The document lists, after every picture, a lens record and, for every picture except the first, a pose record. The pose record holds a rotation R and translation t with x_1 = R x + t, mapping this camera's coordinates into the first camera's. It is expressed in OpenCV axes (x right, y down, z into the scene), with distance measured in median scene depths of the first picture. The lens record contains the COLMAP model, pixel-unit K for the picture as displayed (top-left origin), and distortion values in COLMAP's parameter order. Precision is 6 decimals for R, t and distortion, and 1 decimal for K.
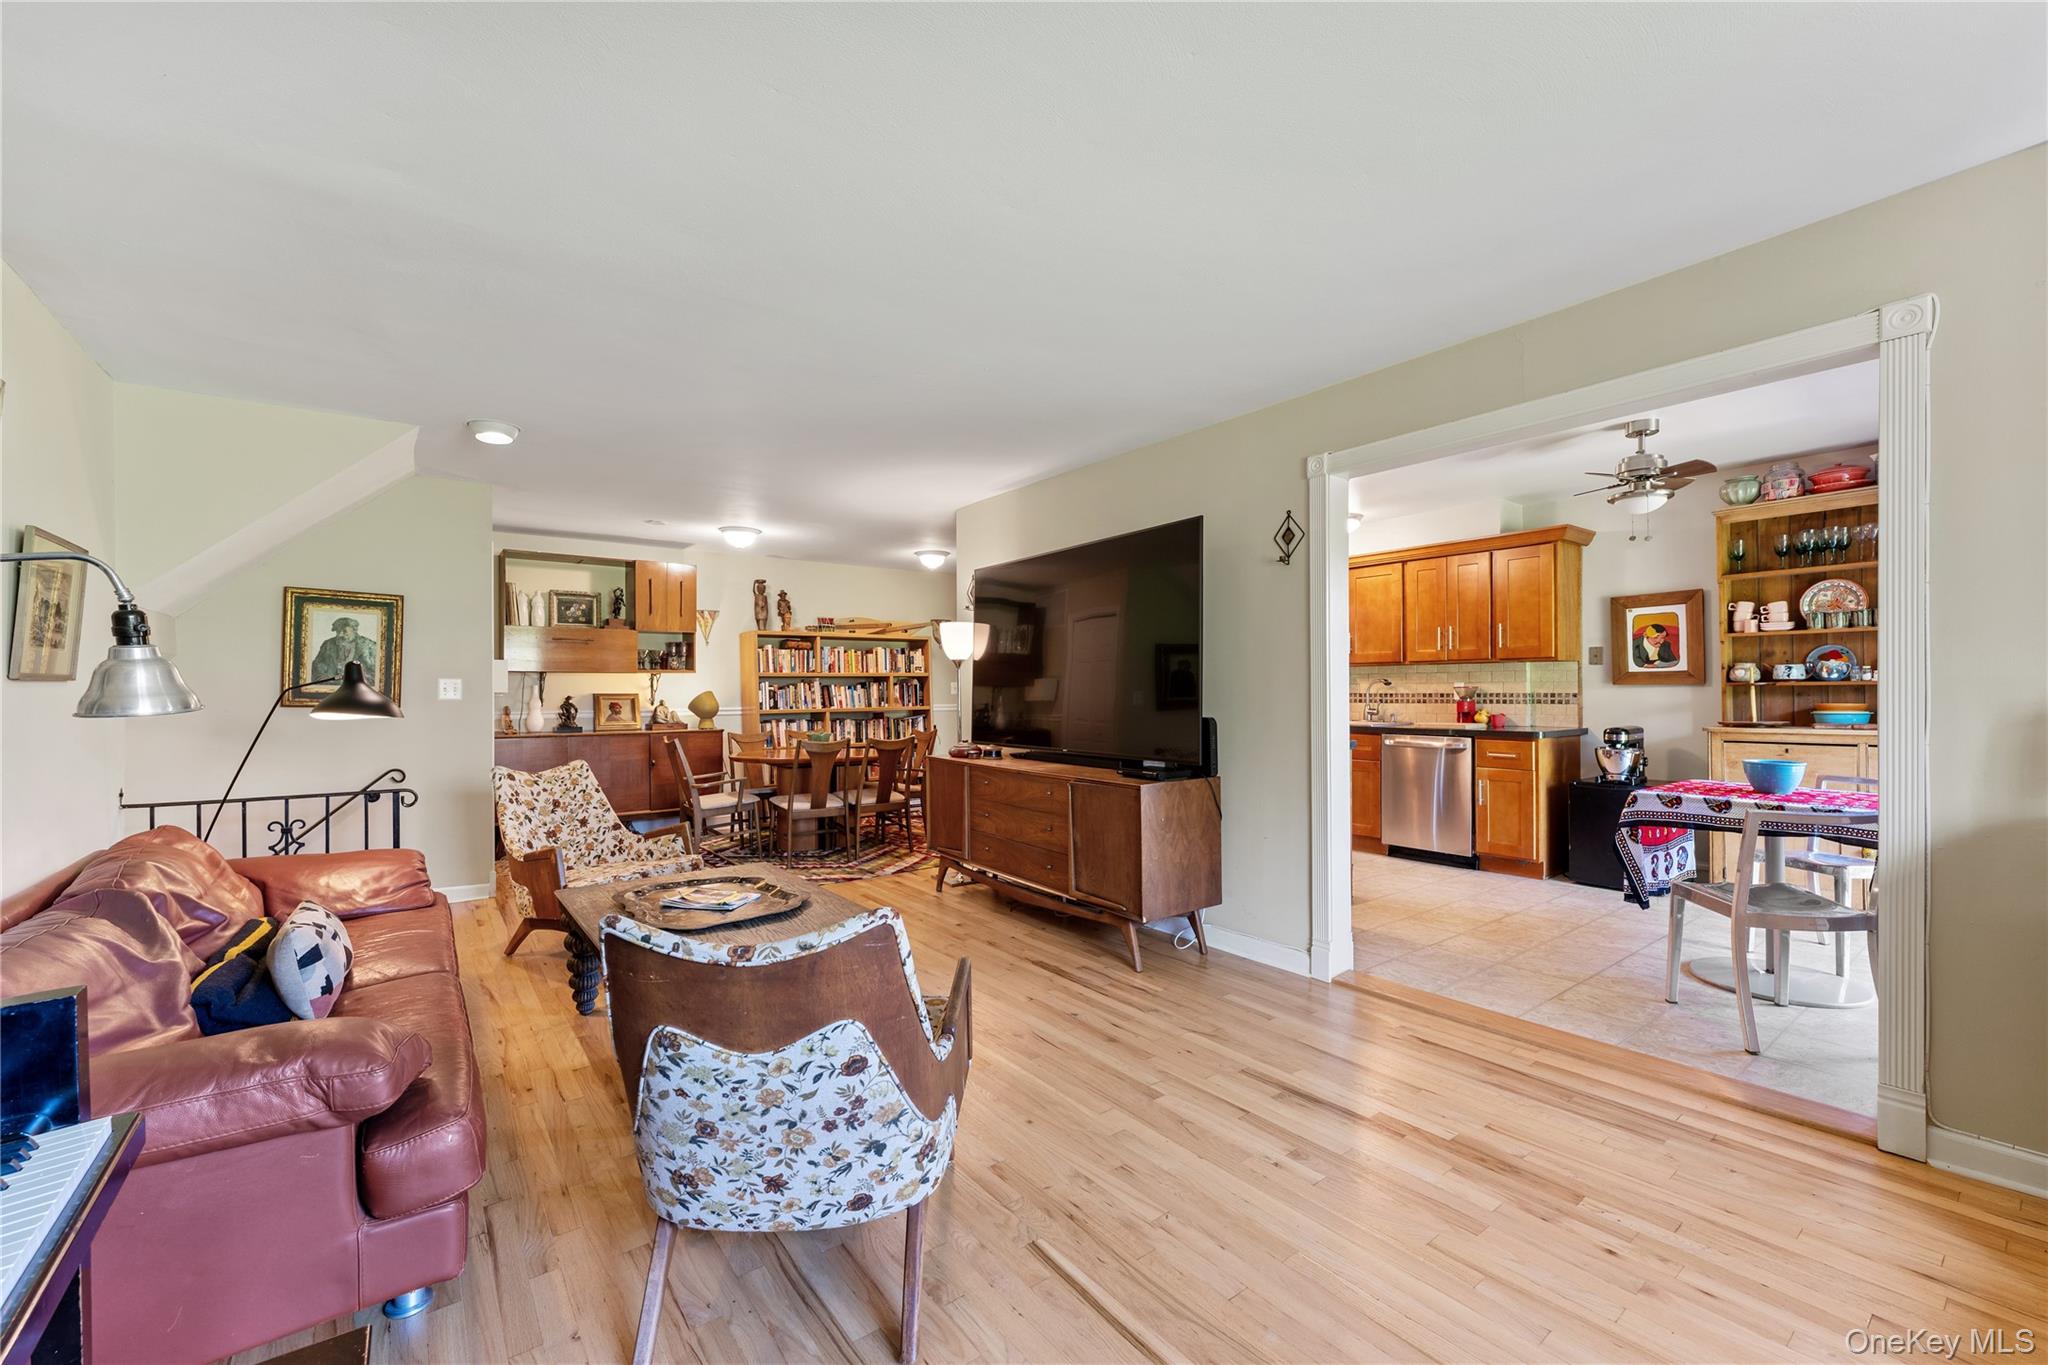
lens RADIAL K [[820.6, 0, 1028.1], [0, 820.6, 691.4], [0, 0, 1]] dist [-0.006433, 0.000016]
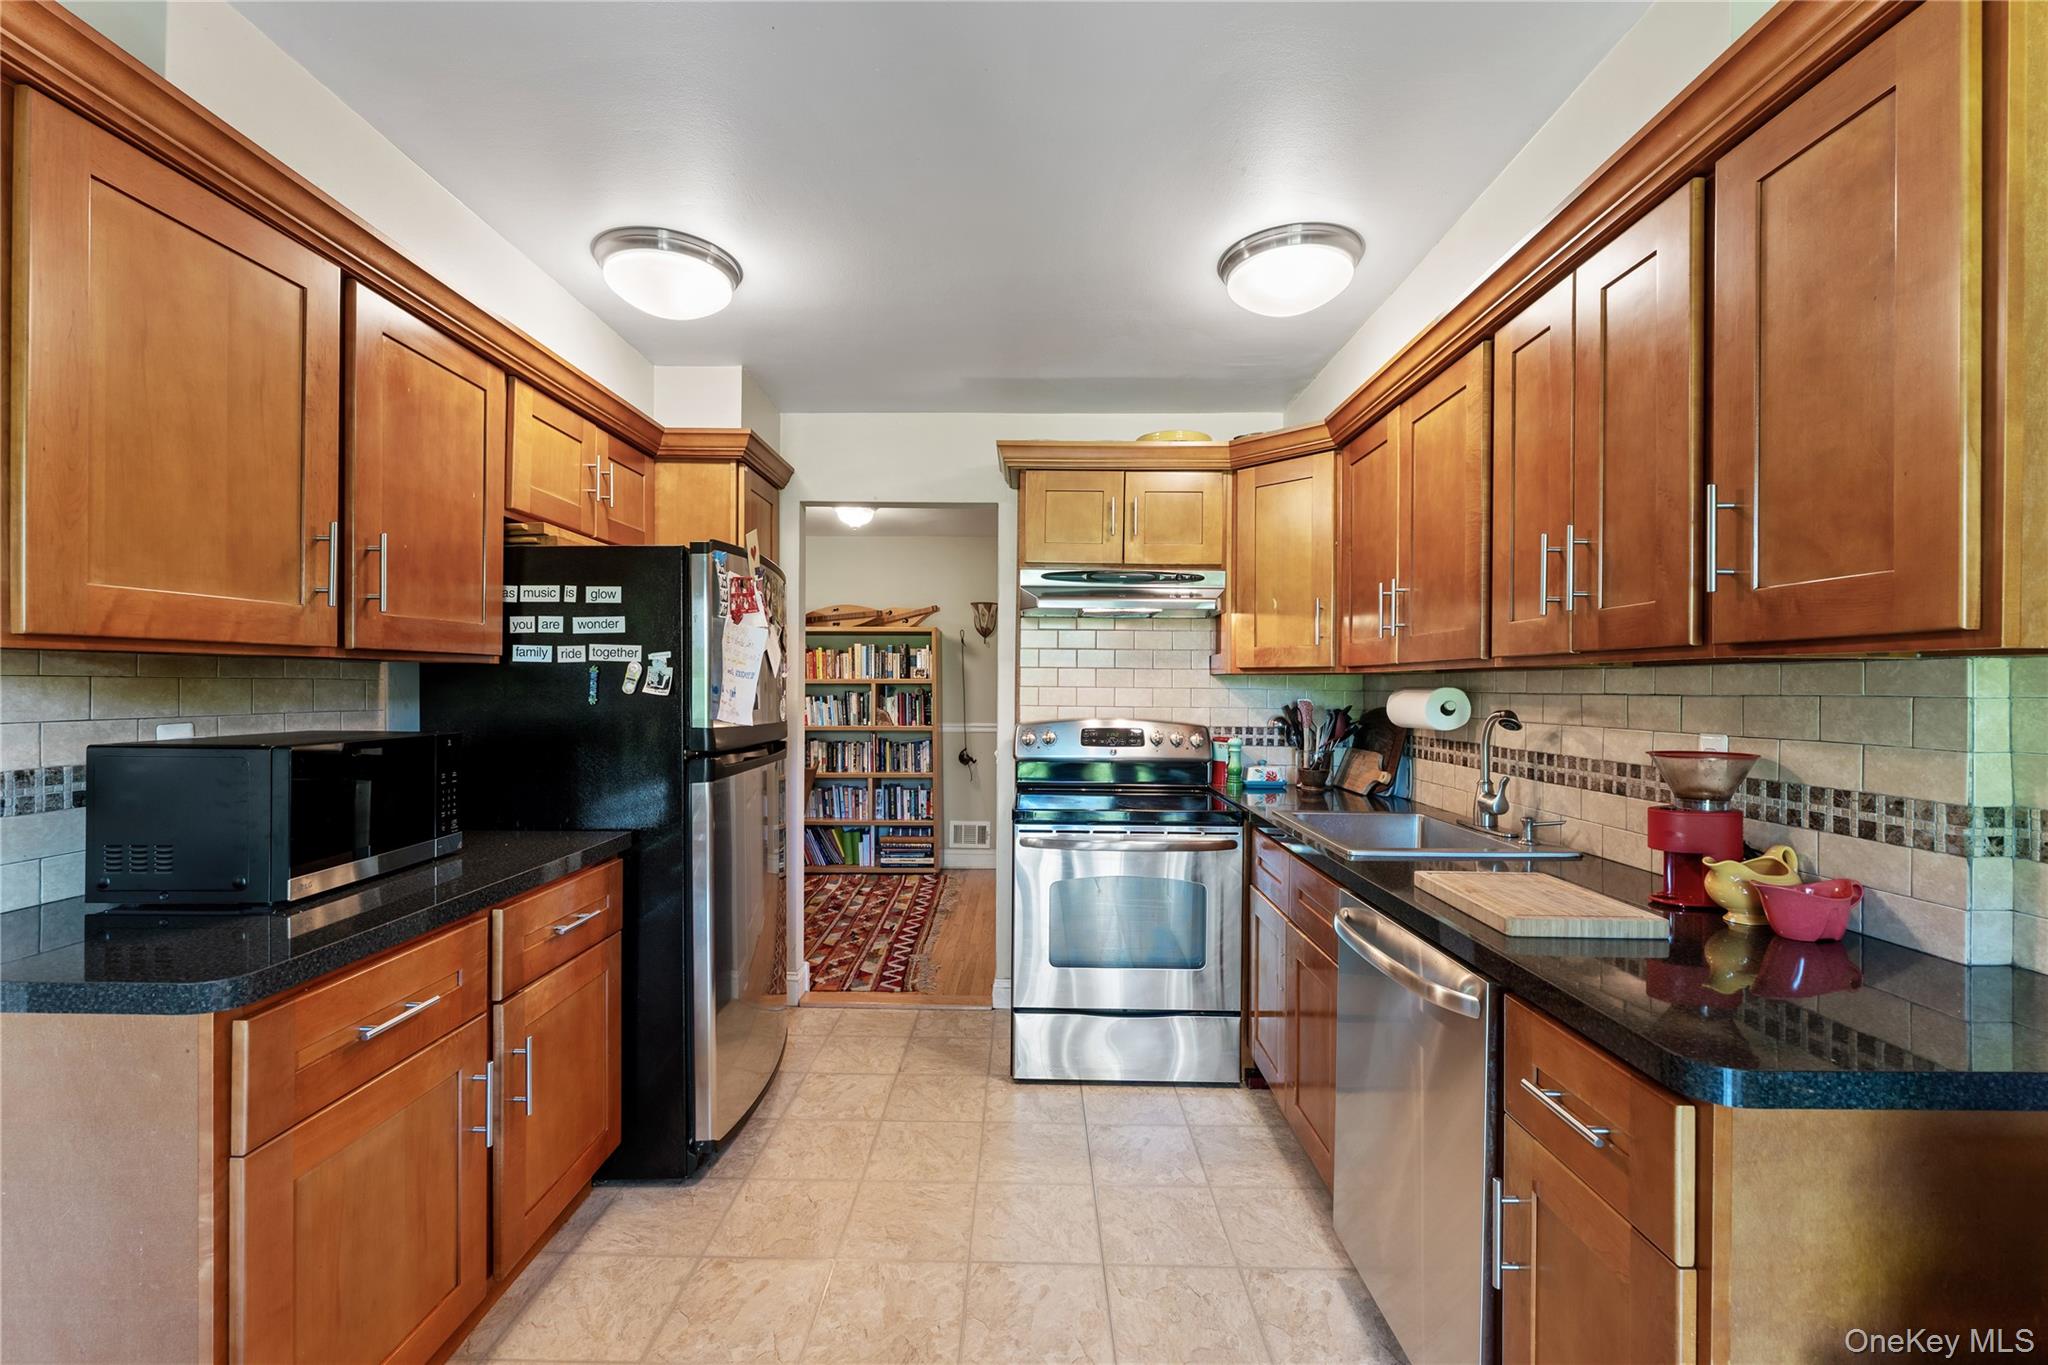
lens RADIAL K [[857.8, 0, 1018.2], [0, 857.8, 682.2], [0, 0, 1]] dist [-0.000160, -0.000047]
pose [[0.771983, 0.004828, -0.635625, 0.414539], [-0.006063, 0.999982, 0.000231, -0.020844], [0.635614, 0.003676, 0.771998, 0.500410]]
